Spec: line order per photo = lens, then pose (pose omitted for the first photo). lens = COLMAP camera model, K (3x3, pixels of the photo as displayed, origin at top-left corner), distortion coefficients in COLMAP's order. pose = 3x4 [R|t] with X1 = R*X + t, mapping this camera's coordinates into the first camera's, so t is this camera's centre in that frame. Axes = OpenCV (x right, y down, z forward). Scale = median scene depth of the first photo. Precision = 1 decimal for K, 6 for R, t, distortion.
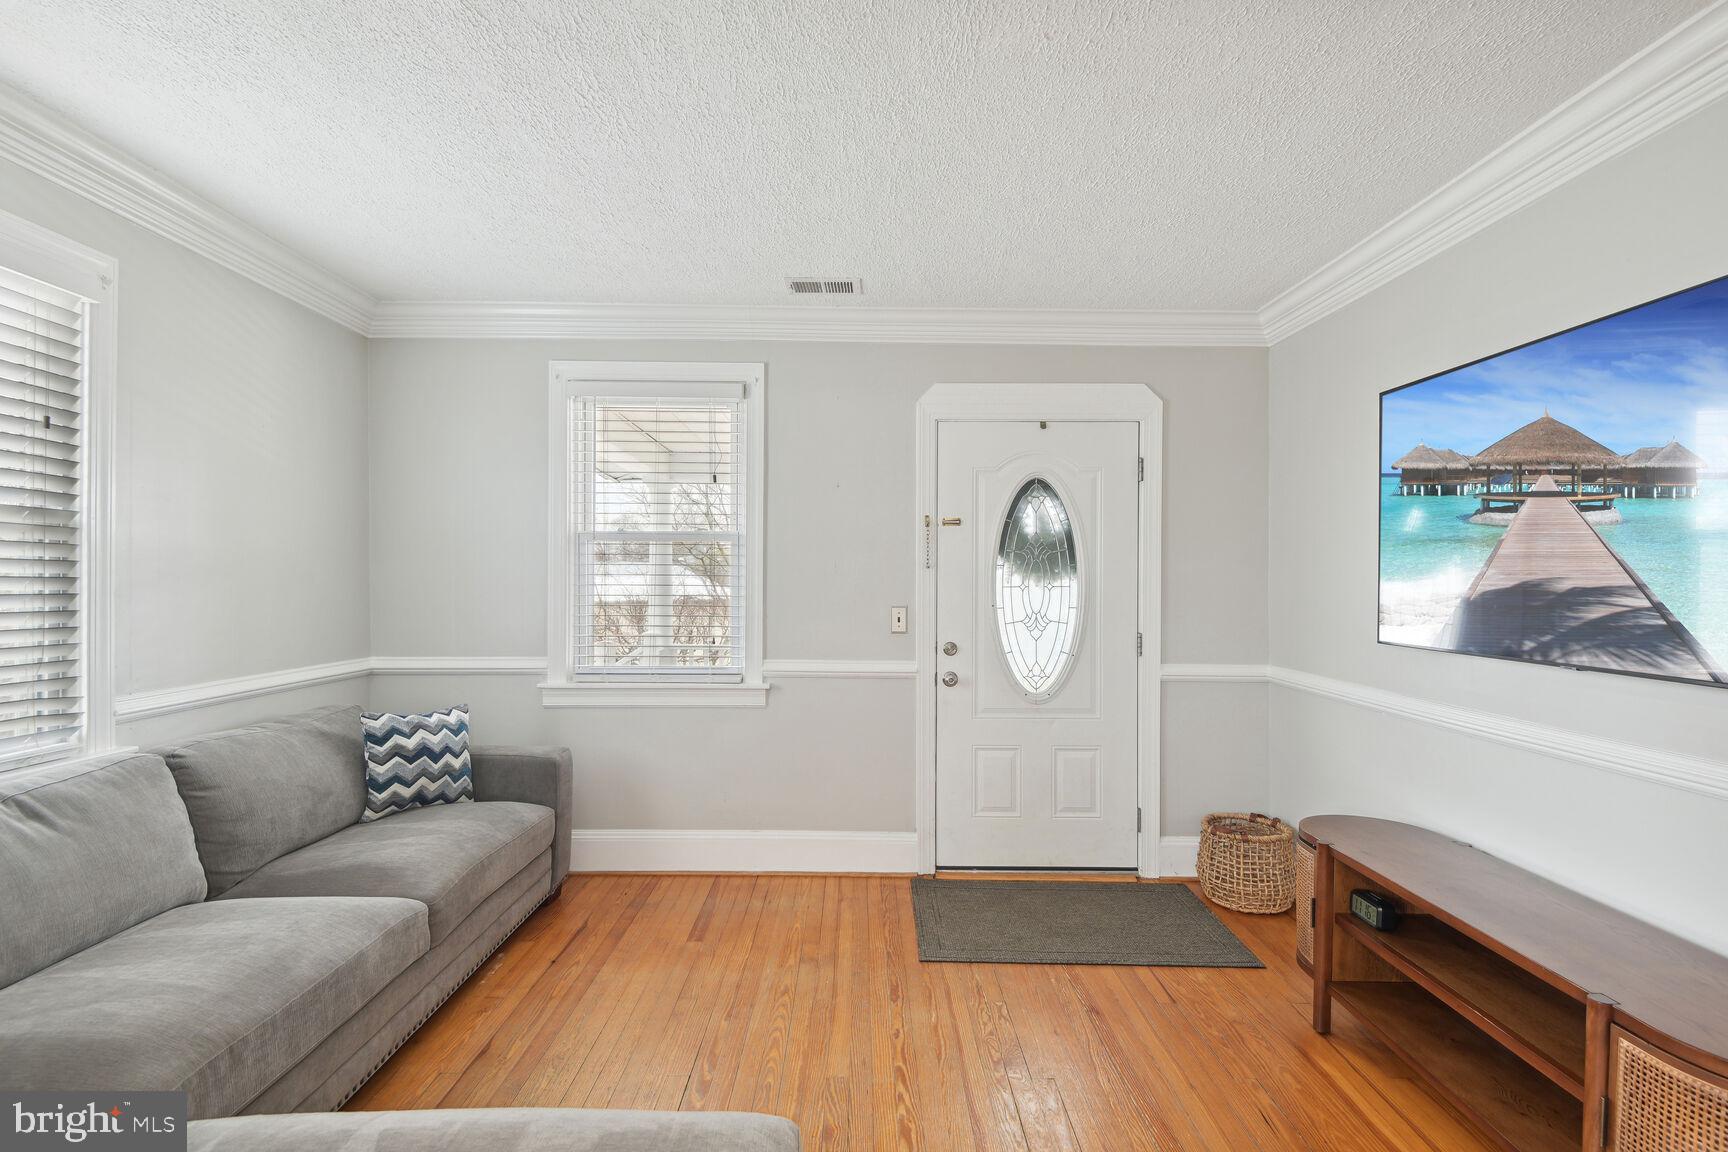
lens RADIAL K [[801.7, 0, 859.4], [0, 801.7, 583.9], [0, 0, 1]] dist [0.012311, -0.012545]
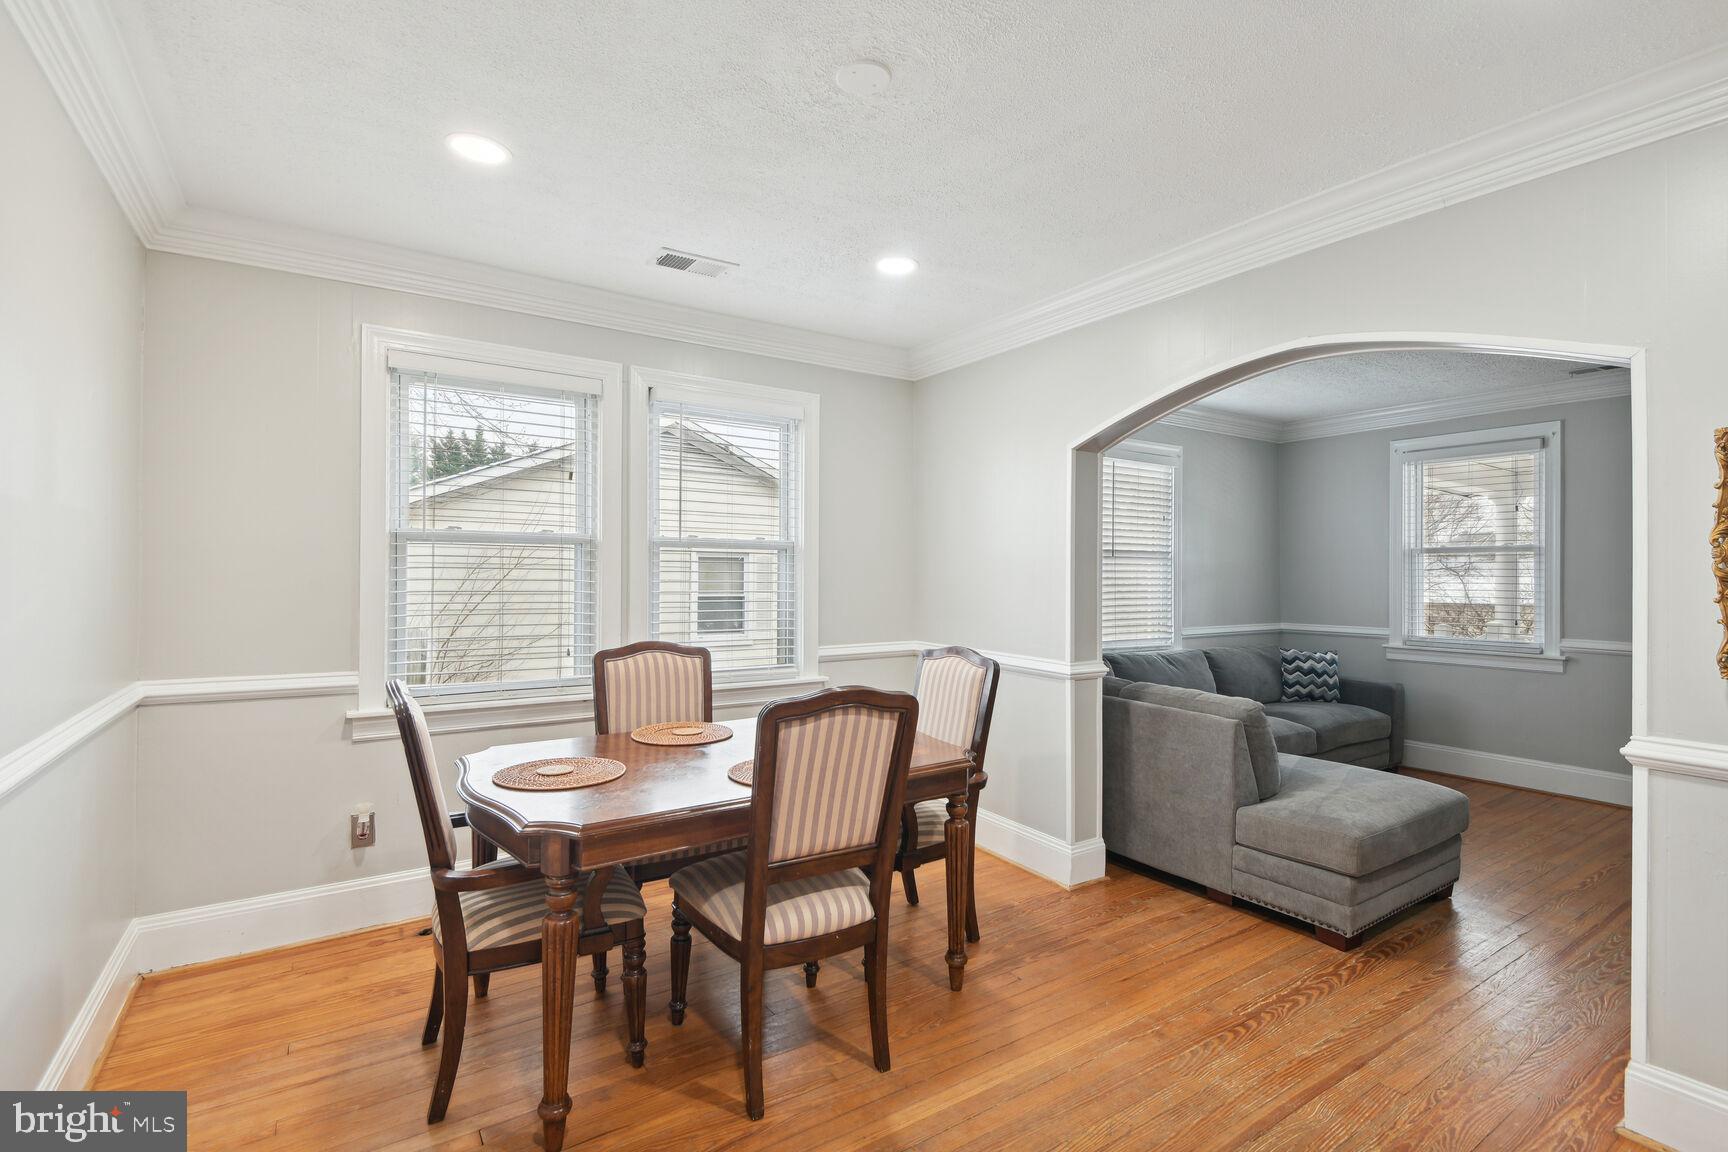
lens RADIAL K [[795.5, 0, 864.7], [0, 795.5, 565.1], [0, 0, 1]] dist [0.021552, -0.026034]
pose [[0.541639, -0.013760, -0.840498, 0.454008], [-0.006047, 0.999776, -0.020264, 0.005473], [0.840589, 0.016059, 0.541435, -0.874954]]
